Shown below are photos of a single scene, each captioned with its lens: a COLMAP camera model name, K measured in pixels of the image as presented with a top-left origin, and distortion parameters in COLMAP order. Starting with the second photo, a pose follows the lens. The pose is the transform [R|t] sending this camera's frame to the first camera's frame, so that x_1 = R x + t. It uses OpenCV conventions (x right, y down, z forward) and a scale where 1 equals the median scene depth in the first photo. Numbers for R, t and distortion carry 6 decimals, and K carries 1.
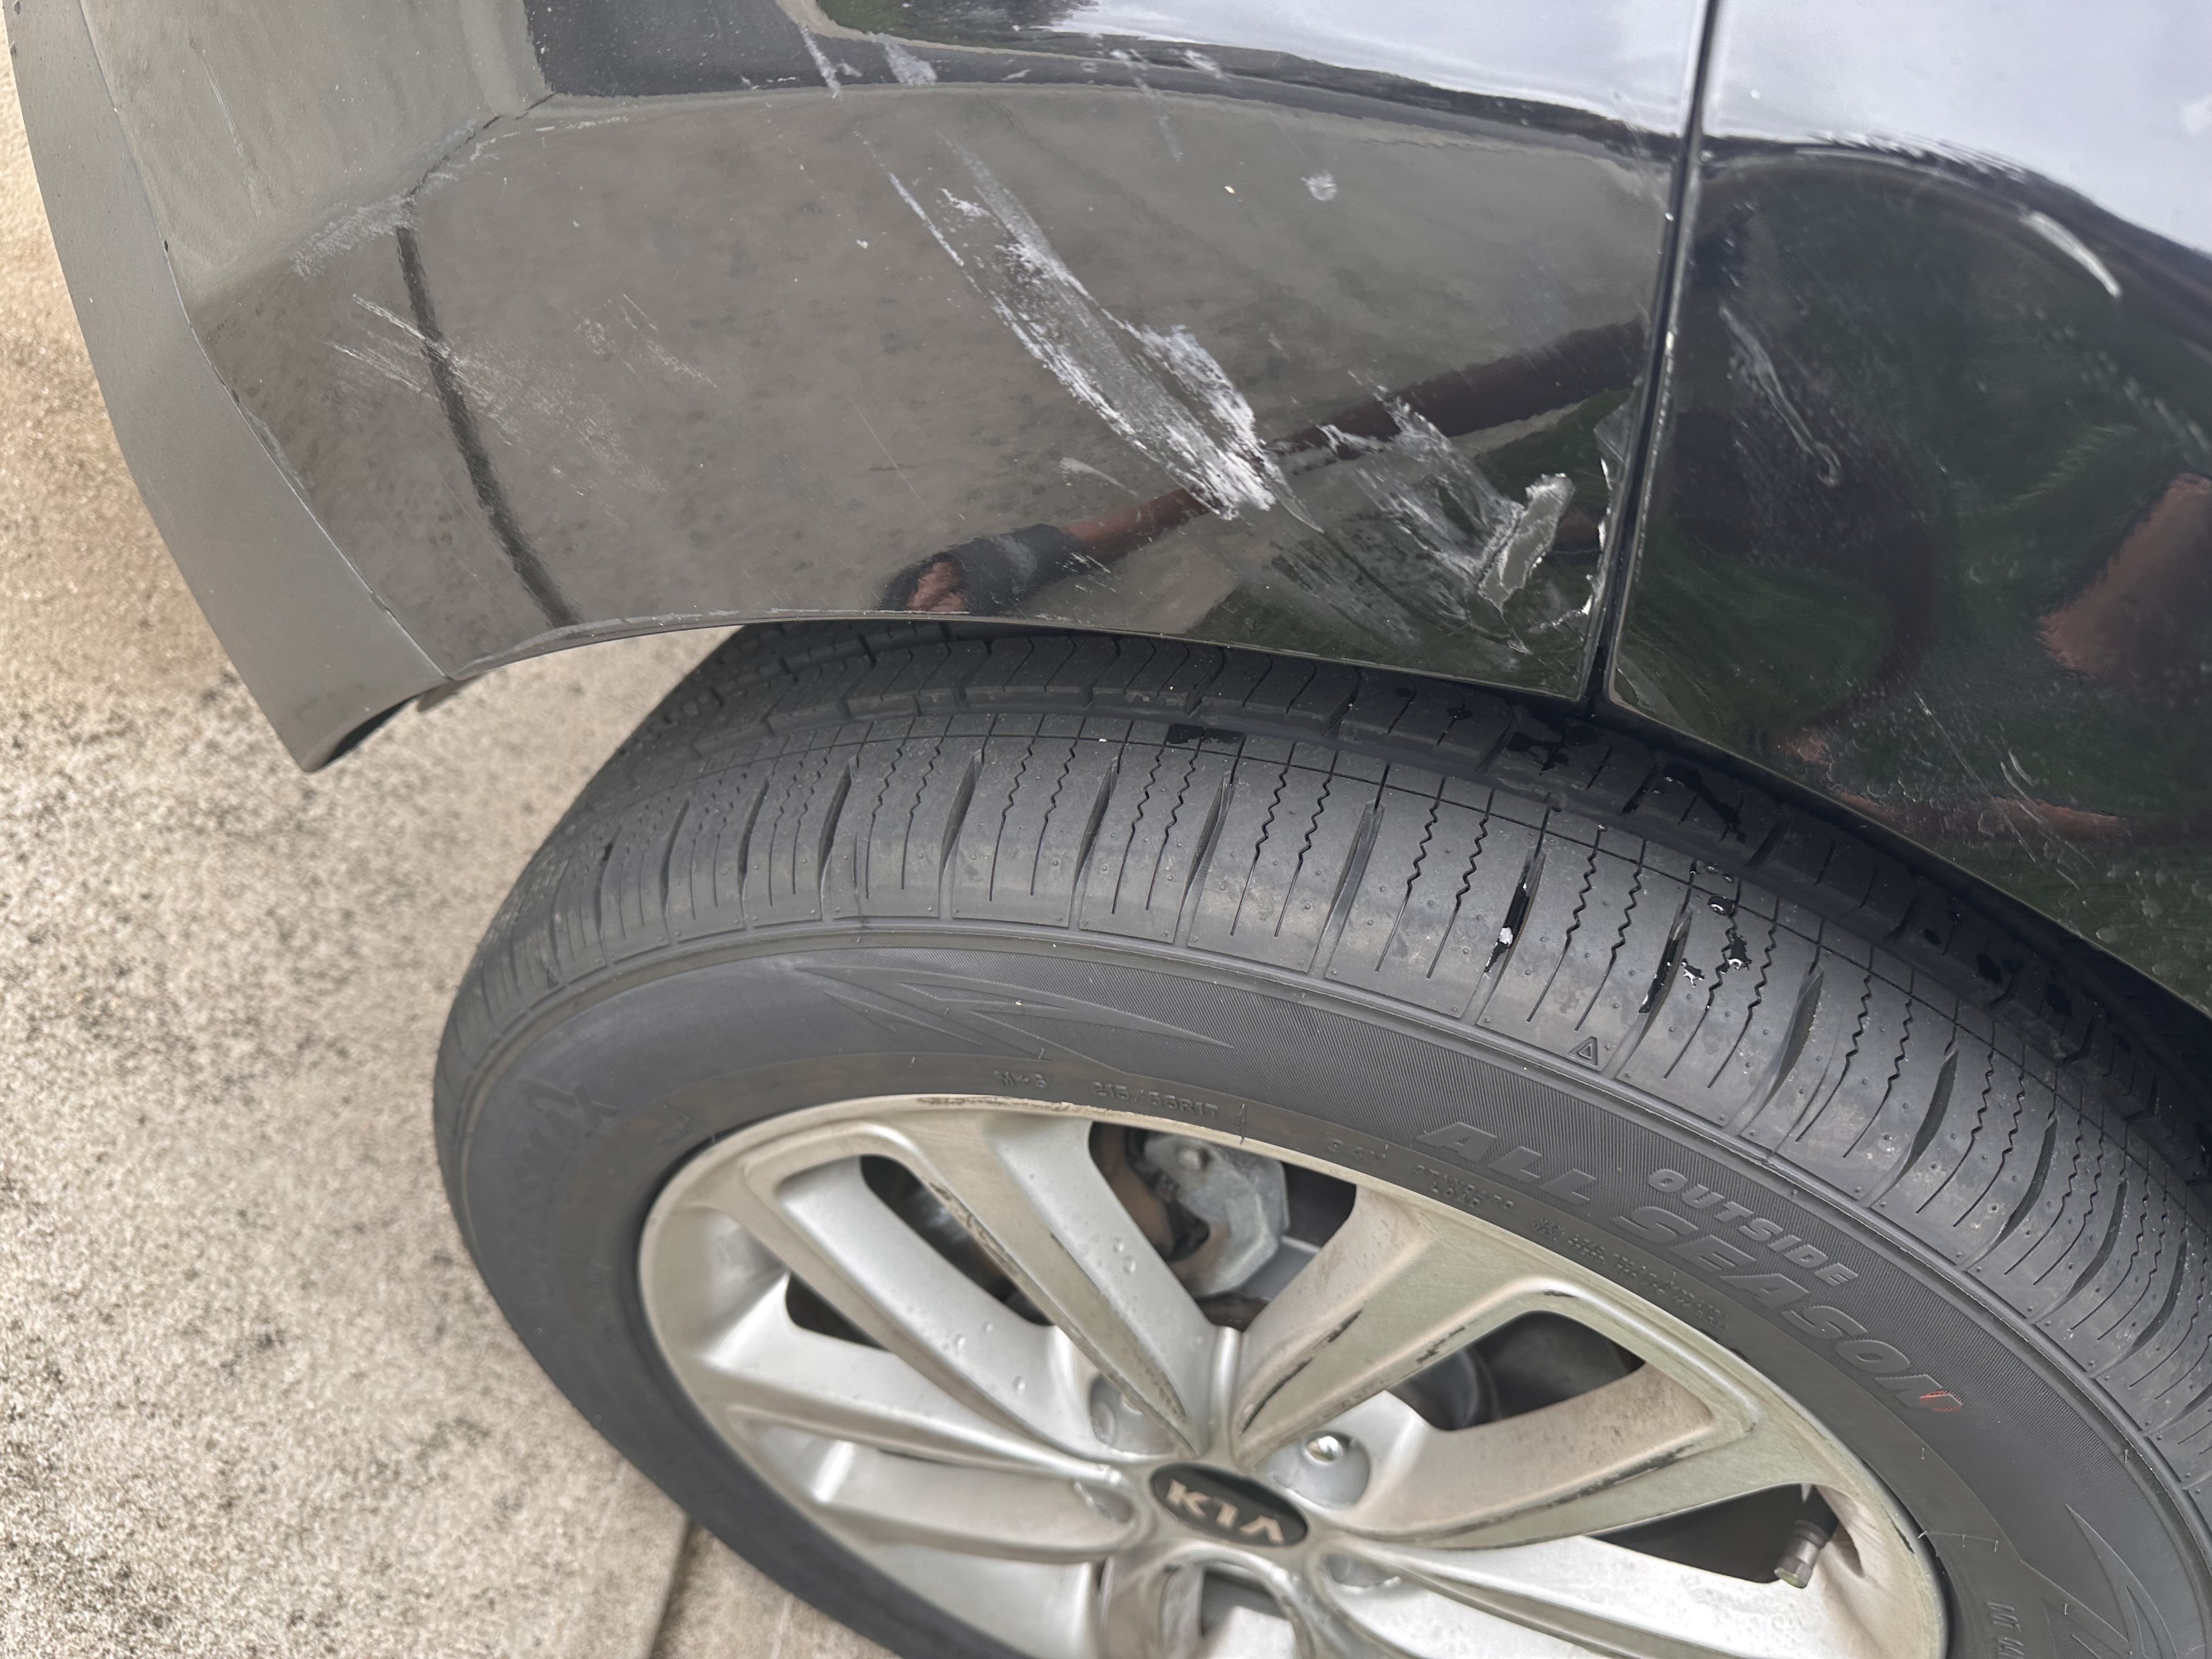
lens RADIAL K [[2040.0, 0, 1107.6], [0, 2040.0, 779.0], [0, 0, 1]] dist [0.129435, -0.405728]
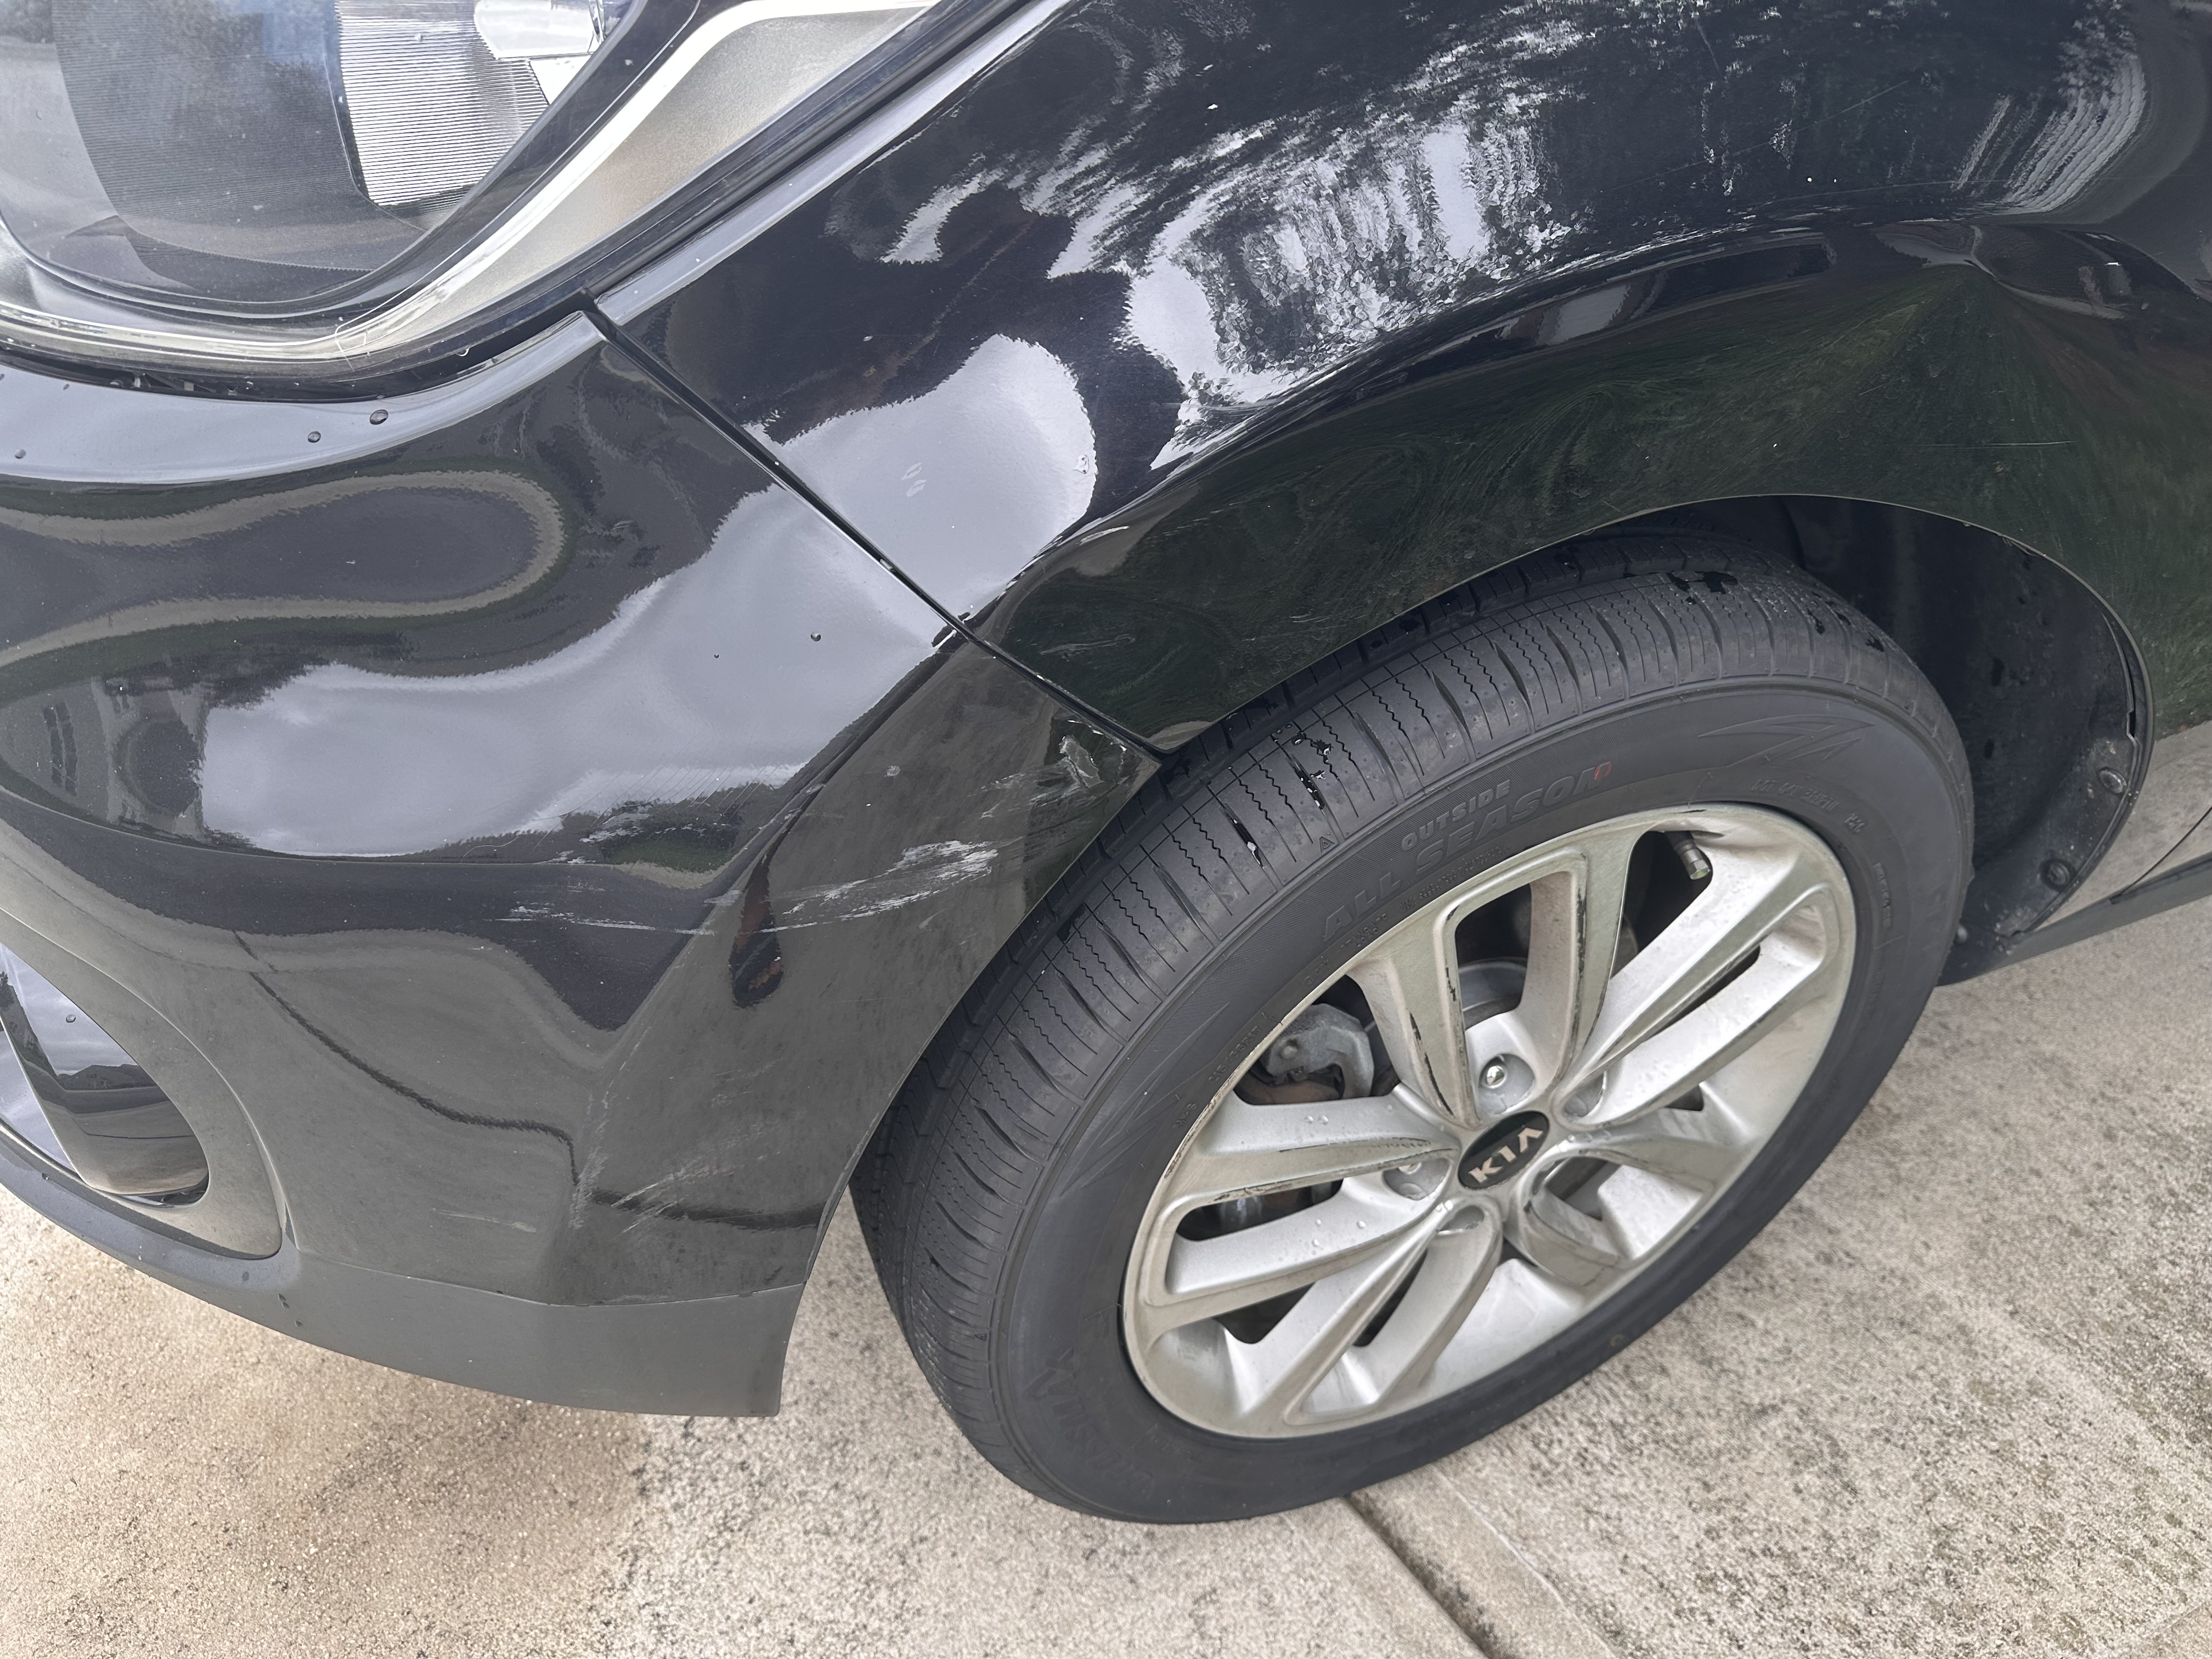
lens RADIAL K [[2040.0, 0, 1107.6], [0, 2040.0, 779.0], [0, 0, 1]] dist [0.129435, -0.405728]
pose [[0.526536, -0.847076, 0.072264, 0.027402], [0.849107, 0.528199, 0.004696, -0.045876], [-0.042148, 0.058888, 0.997374, -0.512925]]
